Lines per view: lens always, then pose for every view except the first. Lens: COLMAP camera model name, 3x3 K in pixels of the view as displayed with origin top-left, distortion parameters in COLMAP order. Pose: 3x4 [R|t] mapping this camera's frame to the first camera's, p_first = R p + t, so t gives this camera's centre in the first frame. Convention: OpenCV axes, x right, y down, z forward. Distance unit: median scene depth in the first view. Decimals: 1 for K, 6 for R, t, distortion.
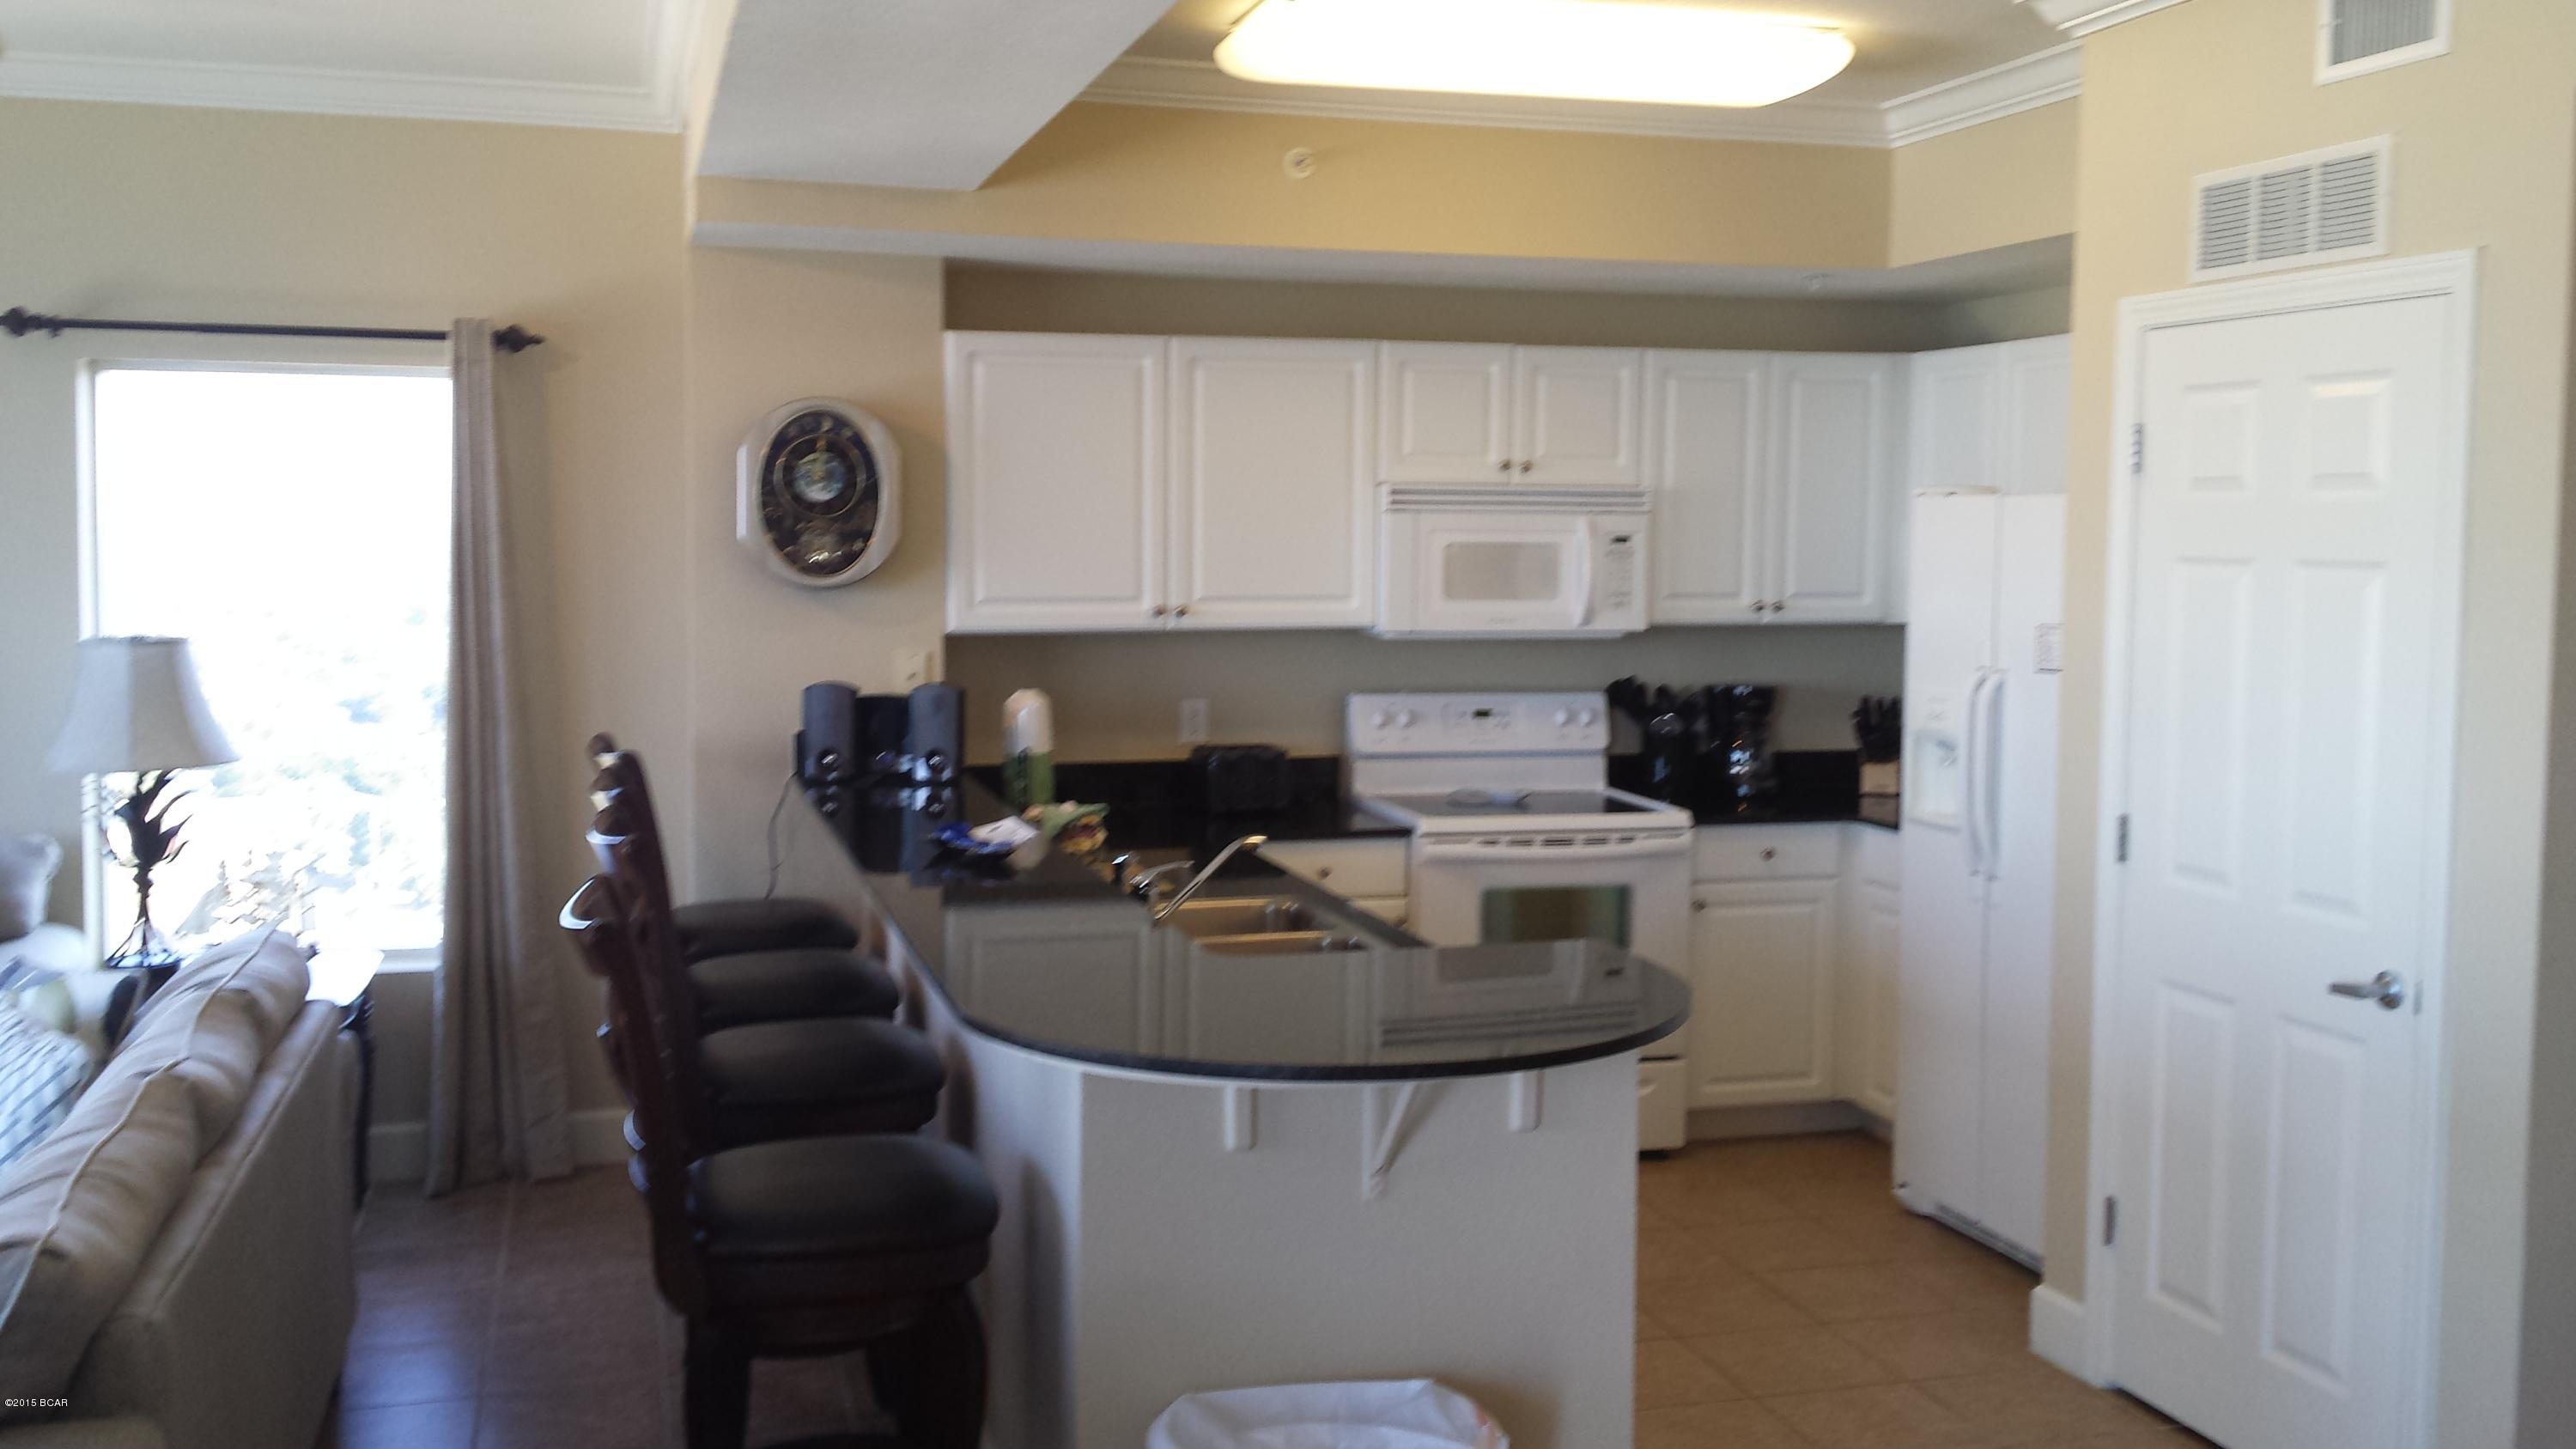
lens RADIAL K [[2327.7, 0, 1278.3], [0, 2327.7, 659.5], [0, 0, 1]] dist [0.157765, -0.413716]
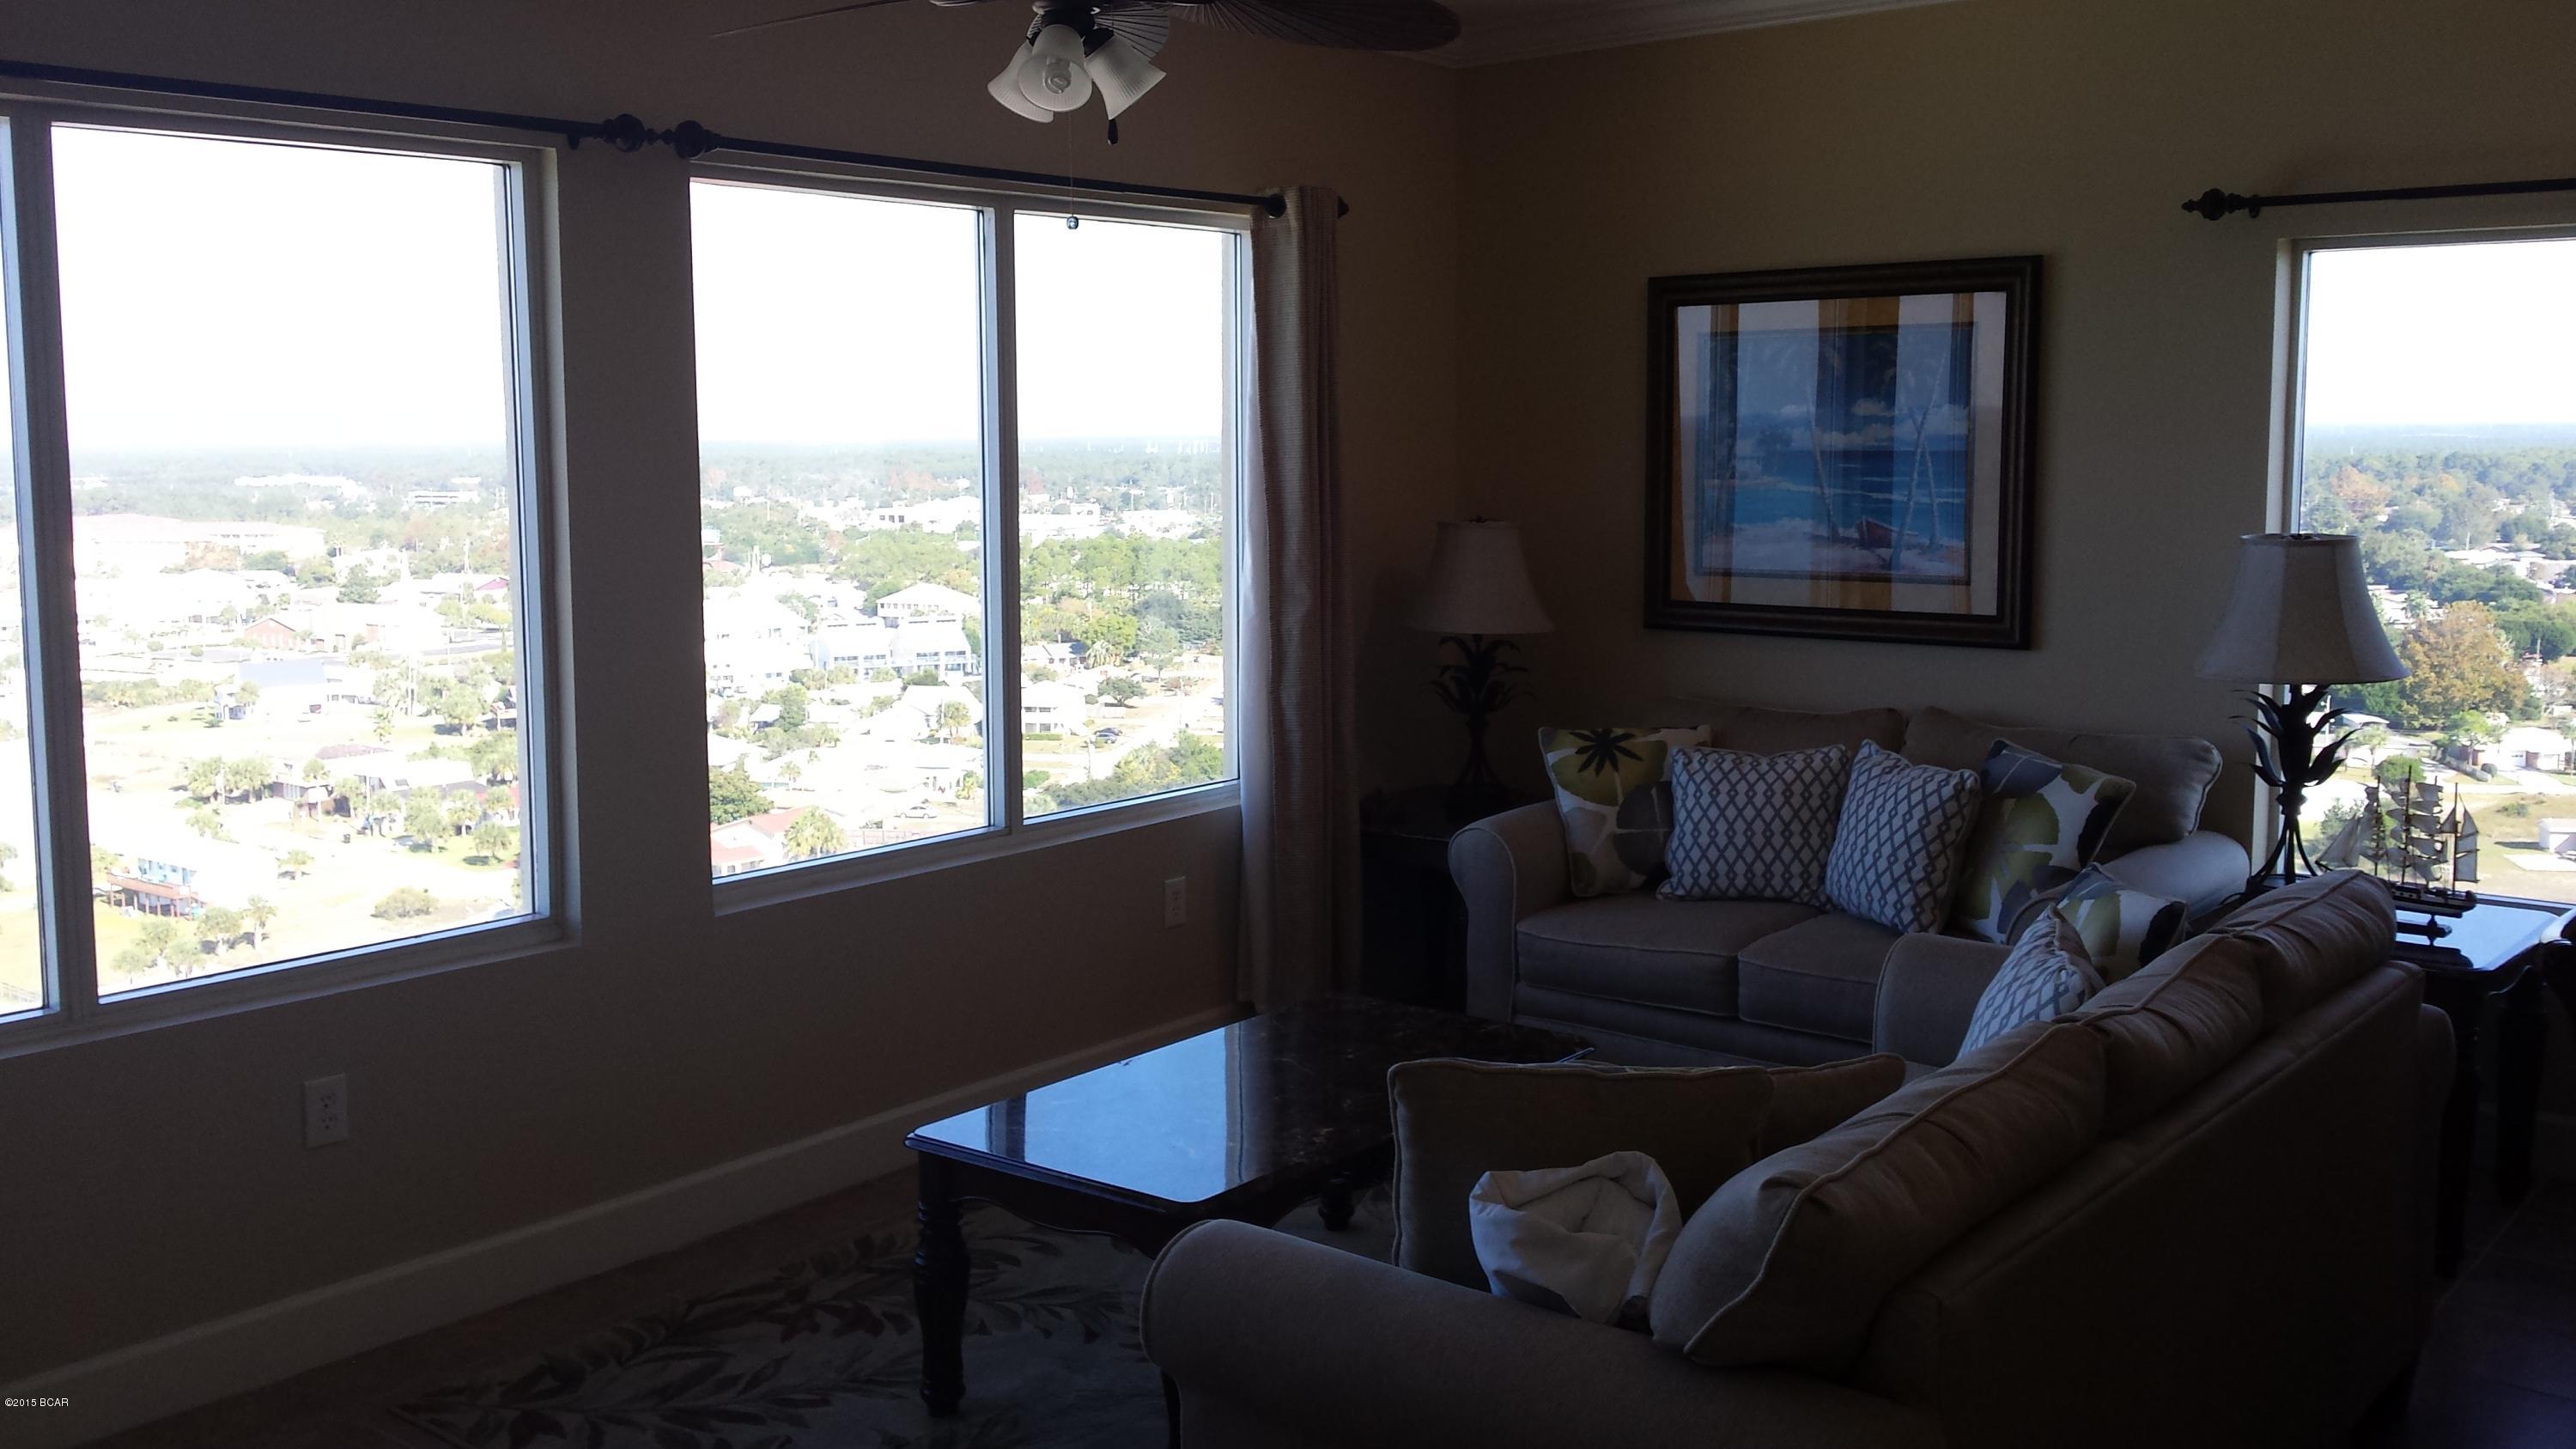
lens RADIAL K [[2327.7, 0, 1278.3], [0, 2327.7, 659.5], [0, 0, 1]] dist [0.157765, -0.413716]
pose [[0.546923, 0.073528, -0.833948, 0.069329], [-0.030805, 0.997229, 0.067722, -0.011456], [0.836616, -0.011348, 0.547673, 0.144169]]
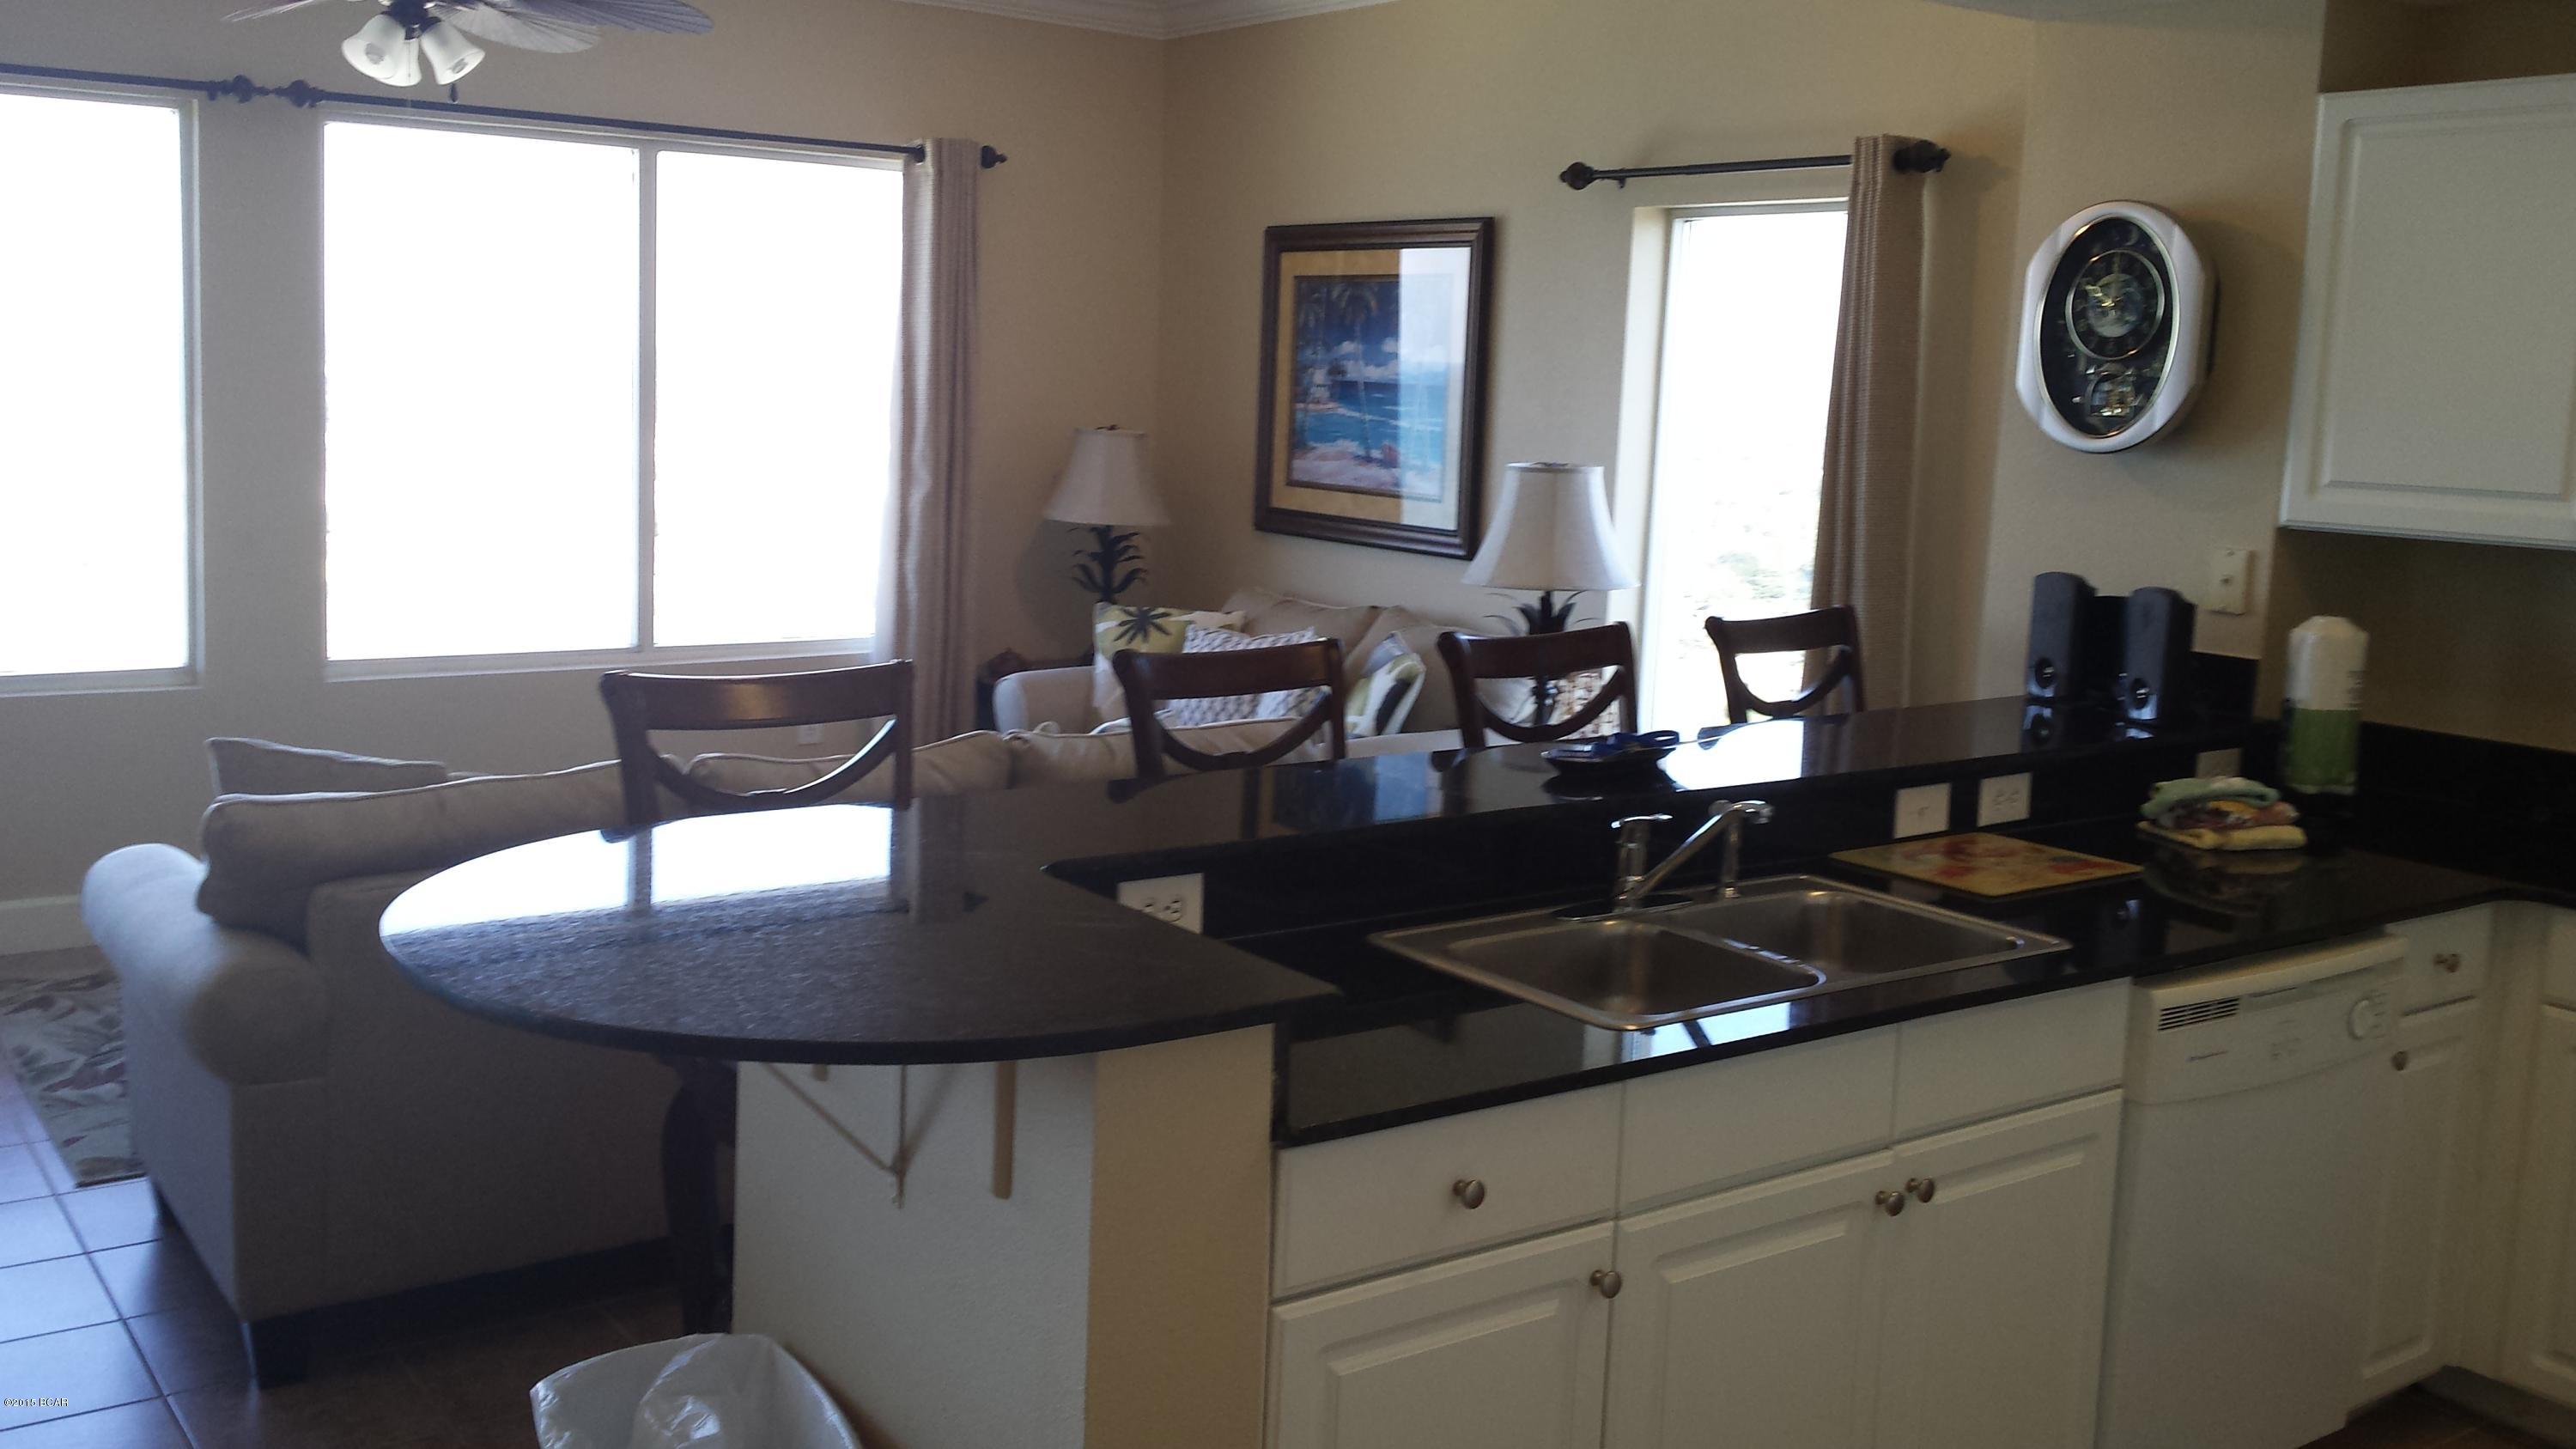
lens RADIAL K [[2327.7, 0, 1278.3], [0, 2327.7, 659.5], [0, 0, 1]] dist [0.157765, -0.413716]
pose [[0.313001, 0.126154, -0.941337, 0.458286], [-0.083136, 0.990974, 0.105163, -0.022100], [0.946107, 0.045343, 0.320664, 0.501866]]
